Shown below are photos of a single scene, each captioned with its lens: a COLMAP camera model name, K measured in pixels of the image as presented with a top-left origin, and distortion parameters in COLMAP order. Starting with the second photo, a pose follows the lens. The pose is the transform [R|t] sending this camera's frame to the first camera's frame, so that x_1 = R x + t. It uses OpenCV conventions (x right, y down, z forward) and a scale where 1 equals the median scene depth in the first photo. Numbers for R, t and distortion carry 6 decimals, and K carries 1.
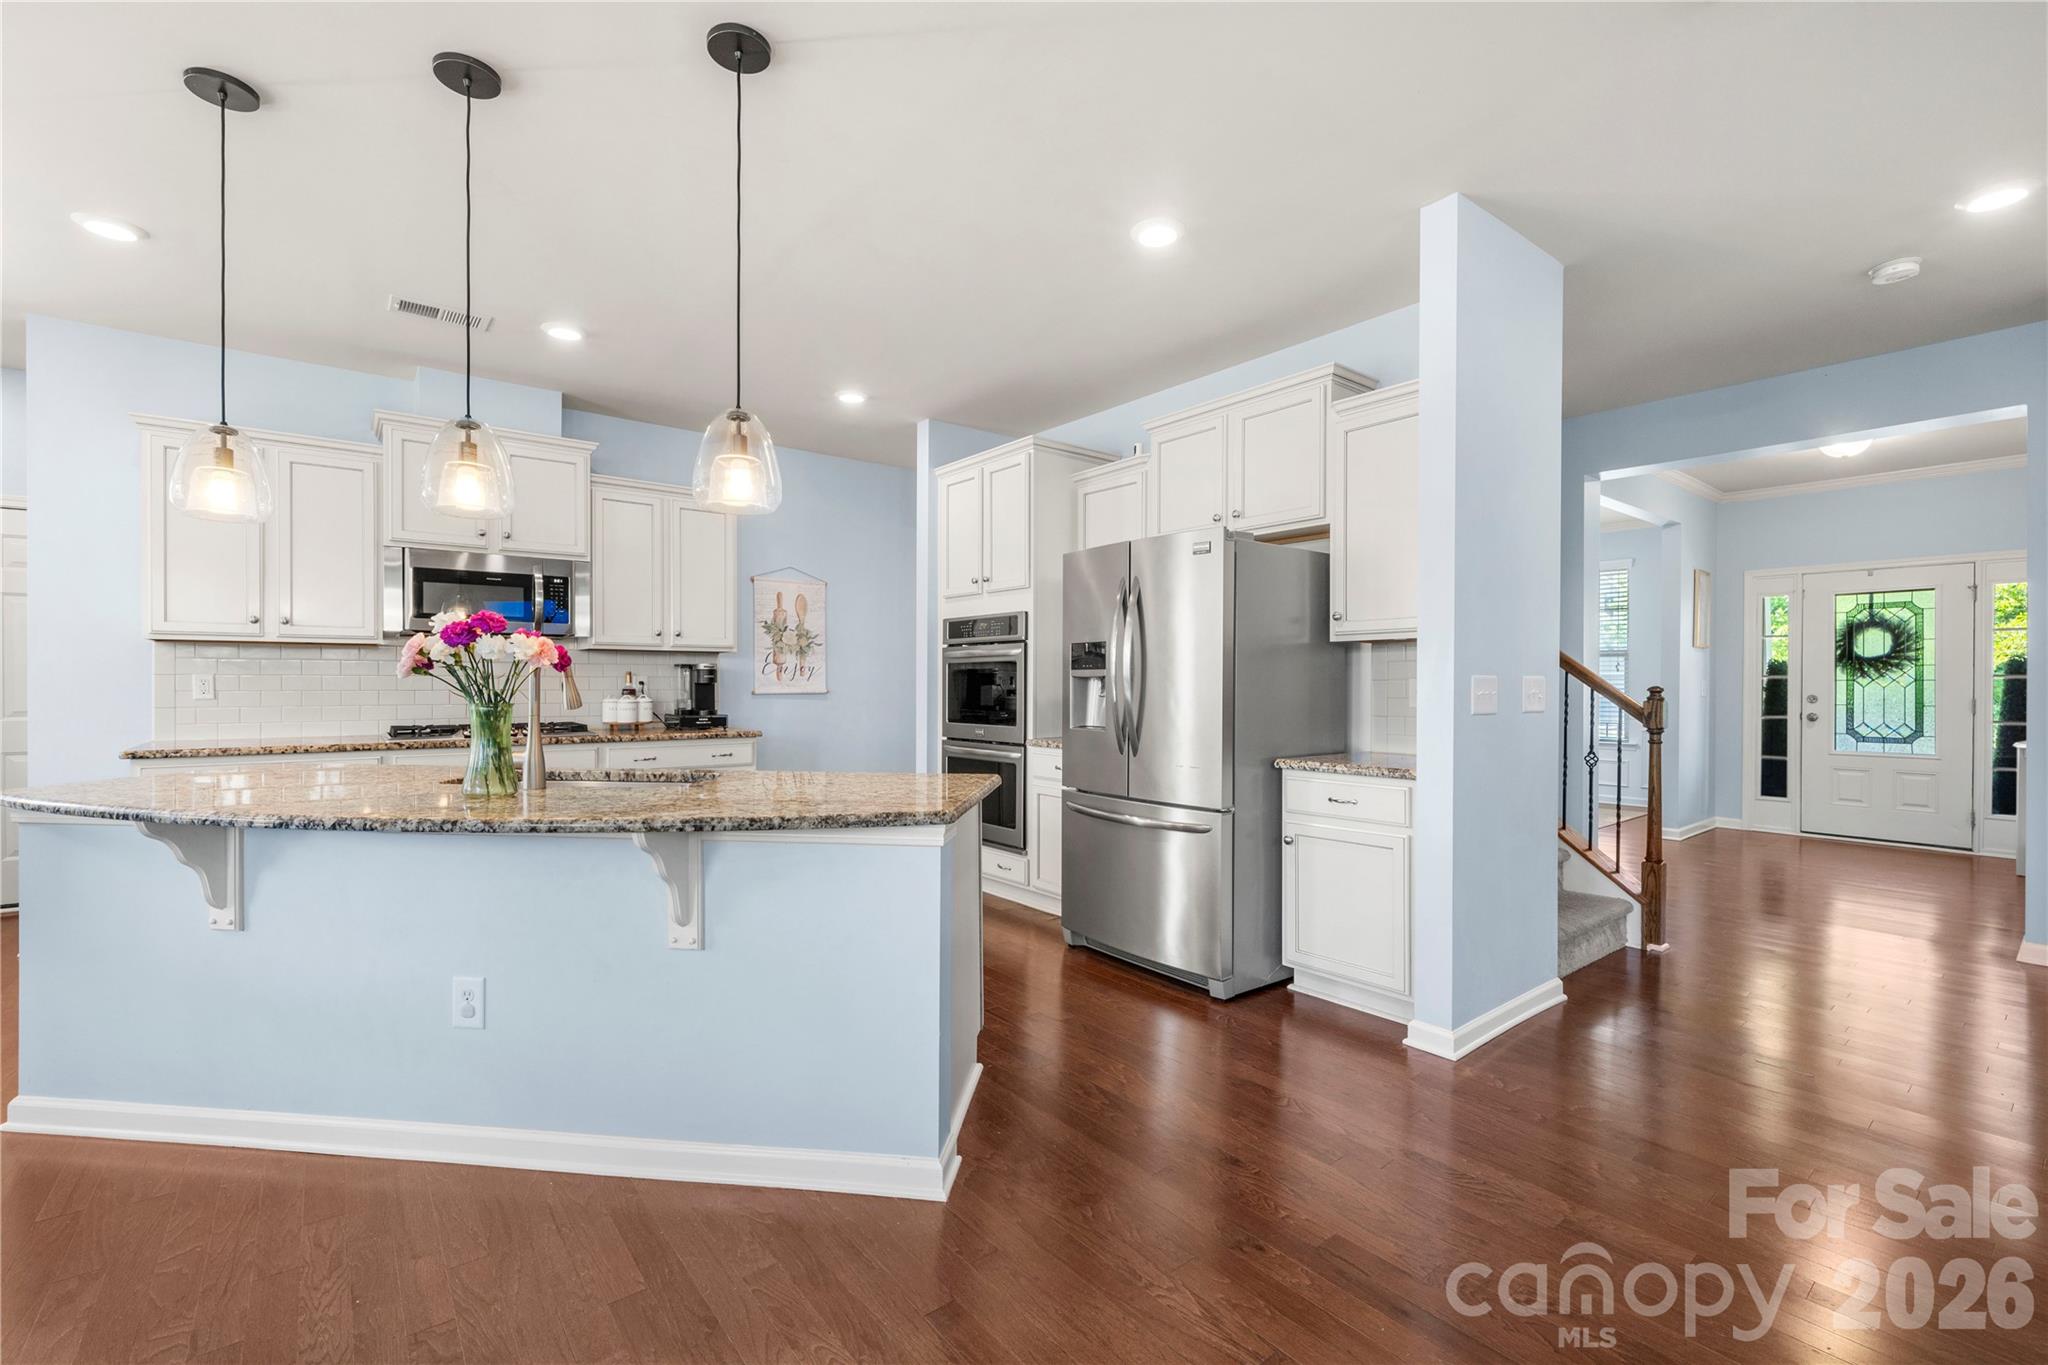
lens RADIAL K [[878.4, 0, 1024.0], [0, 878.4, 682.5], [0, 0, 1]] dist [0.000853, 0.000335]
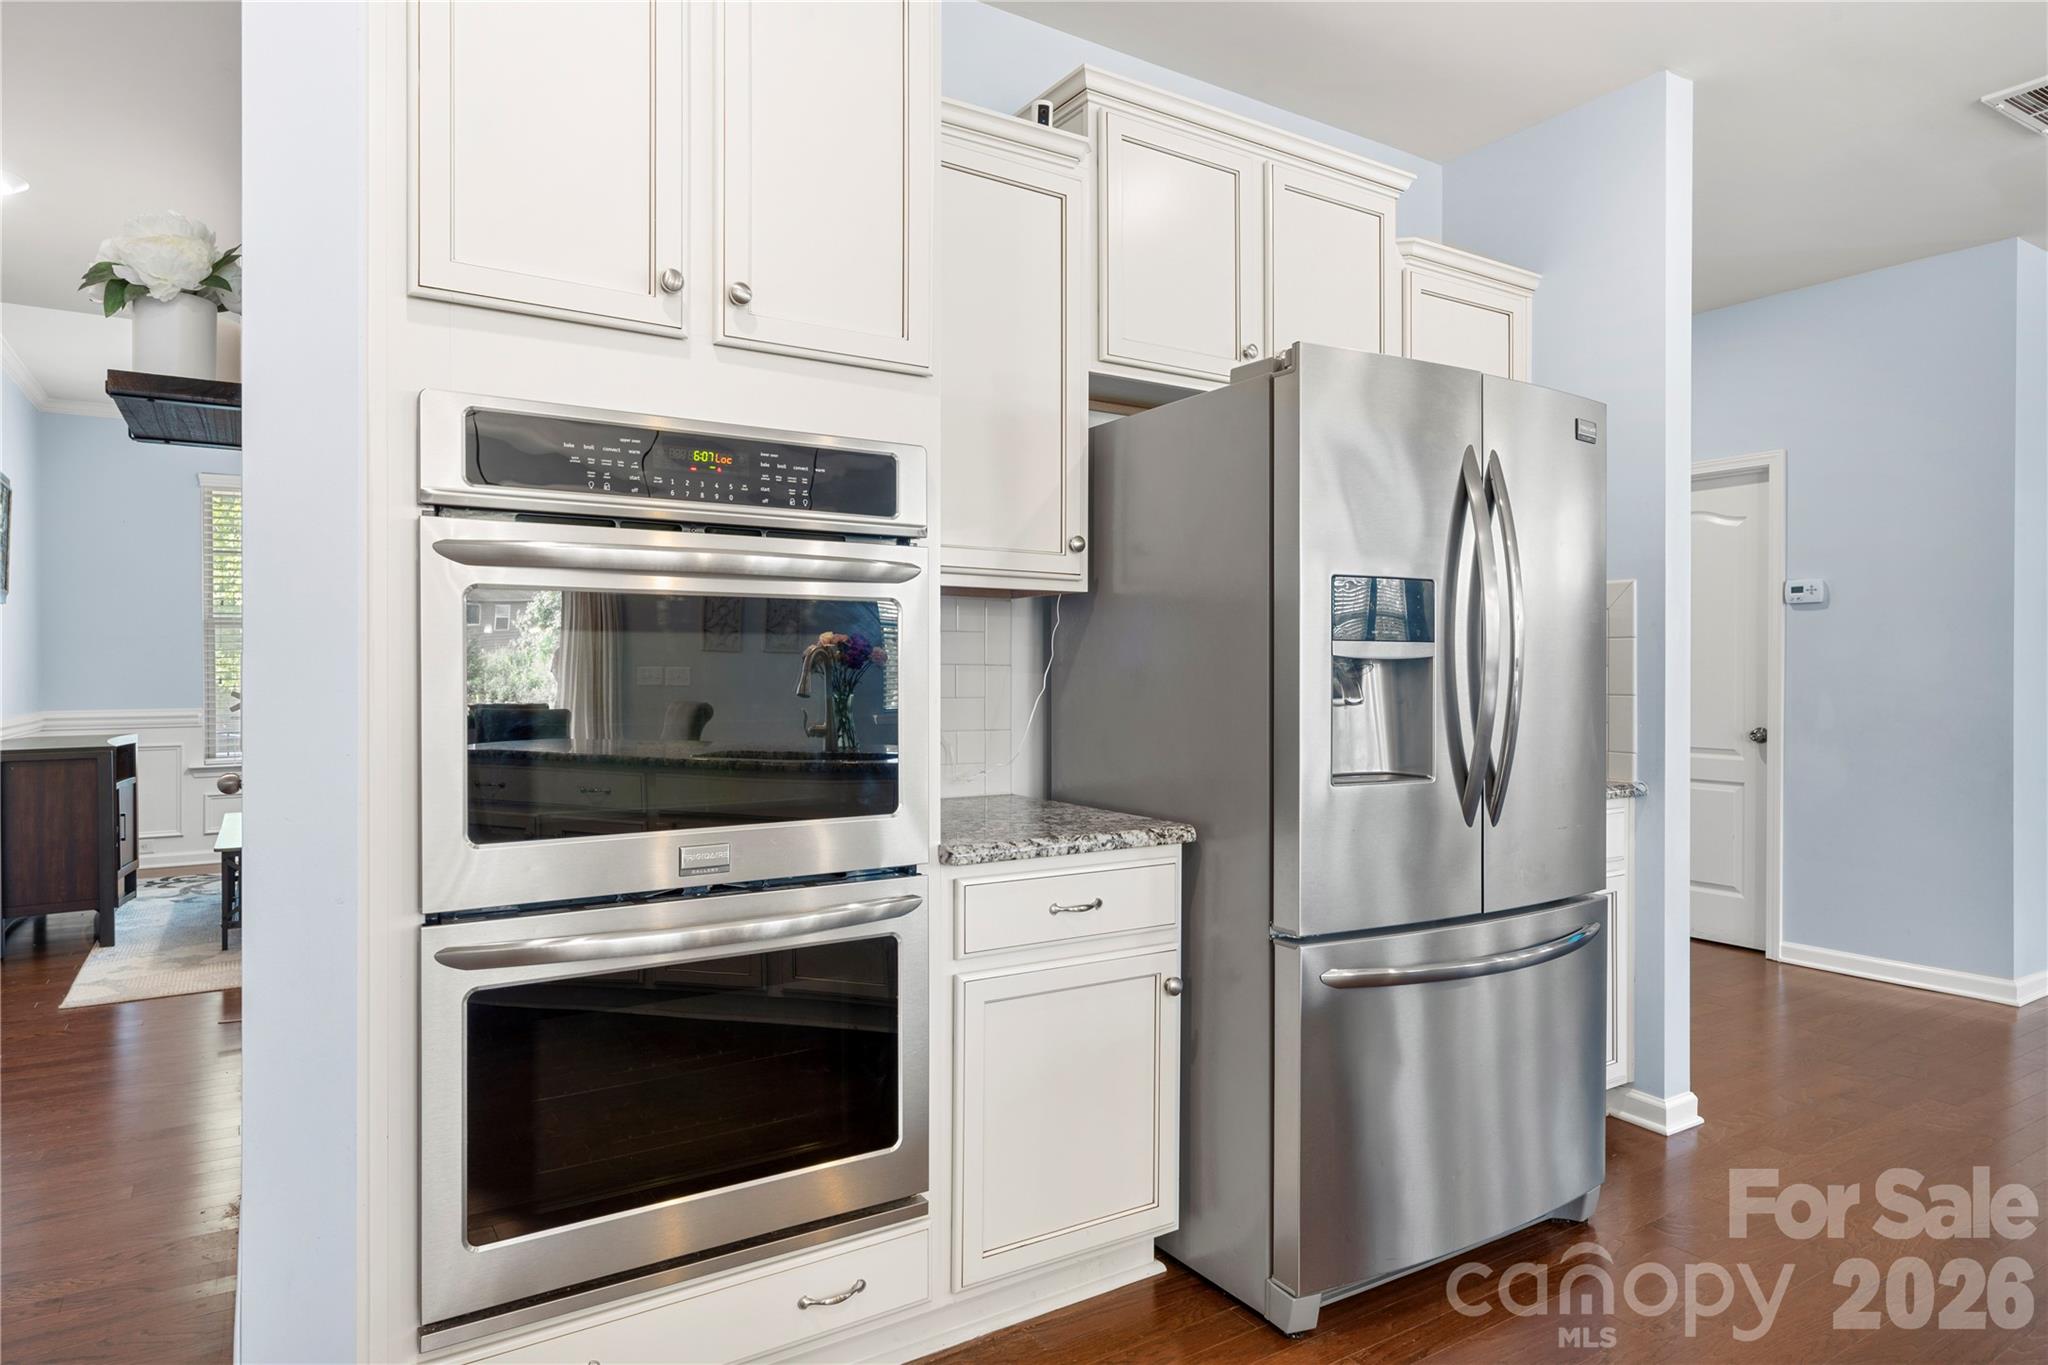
lens RADIAL K [[1191.5, 0, 1012.6], [0, 1191.5, 681.4], [0, 0, 1]] dist [-0.002914, -0.002037]
pose [[0.105540, -0.007895, 0.994384, -0.414619], [0.000592, 0.999969, 0.007877, -0.000106], [-0.994415, -0.000243, 0.105542, 0.905297]]
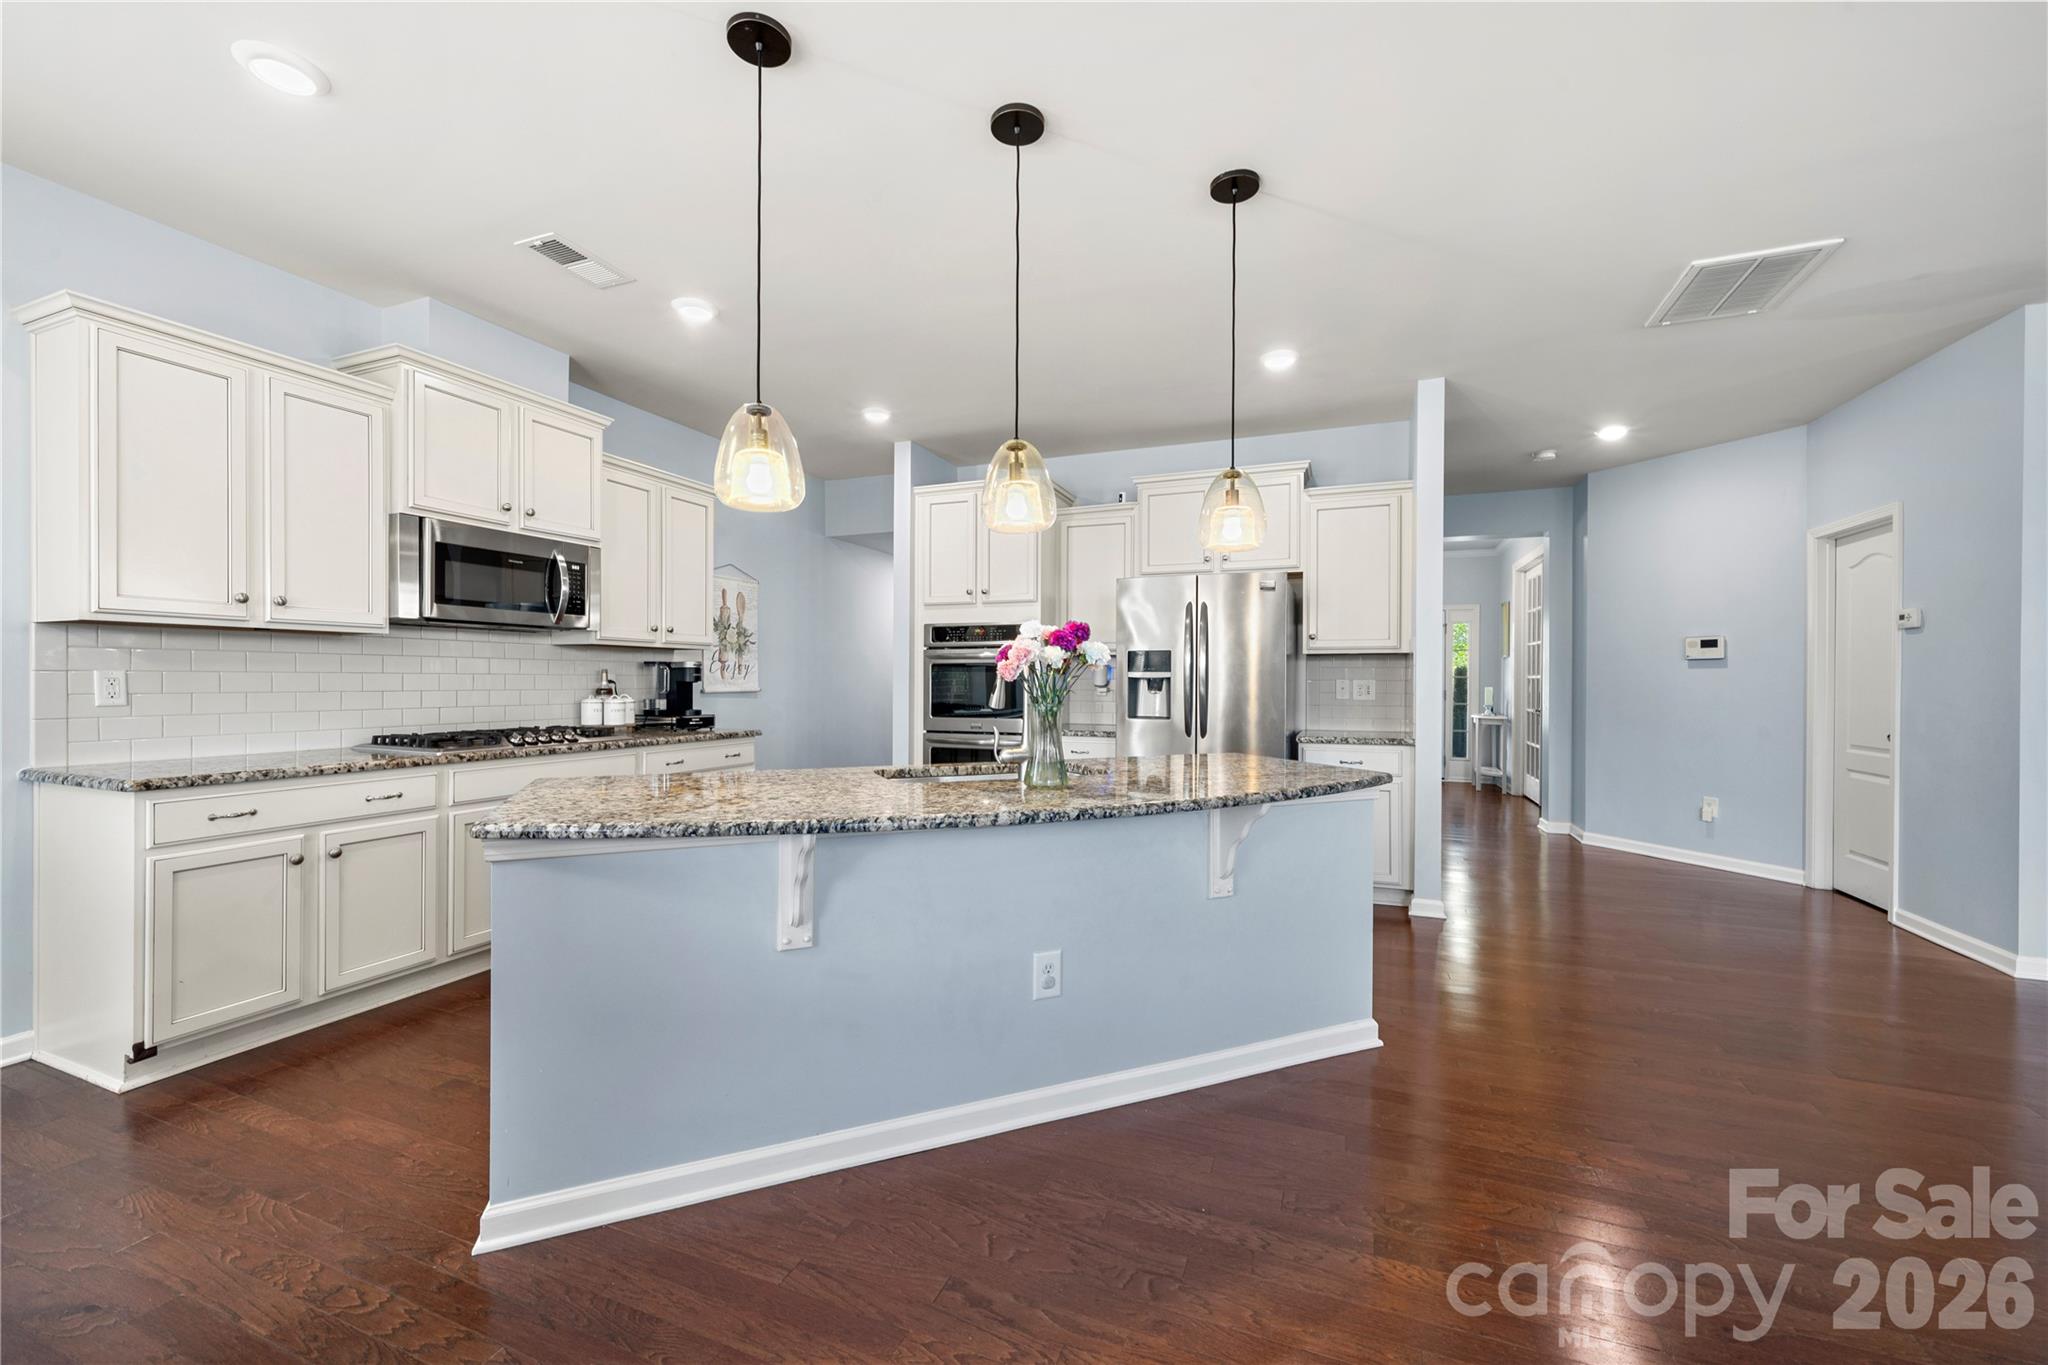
lens RADIAL K [[805.4, 0, 1024.0], [0, 805.4, 682.5], [0, 0, 1]] dist [-0.000544, 0.000003]
pose [[0.867950, 0.000555, 0.496651, -0.536339], [-0.002681, 0.999990, 0.003567, -0.003043], [-0.496644, -0.004427, 0.867943, 0.064133]]
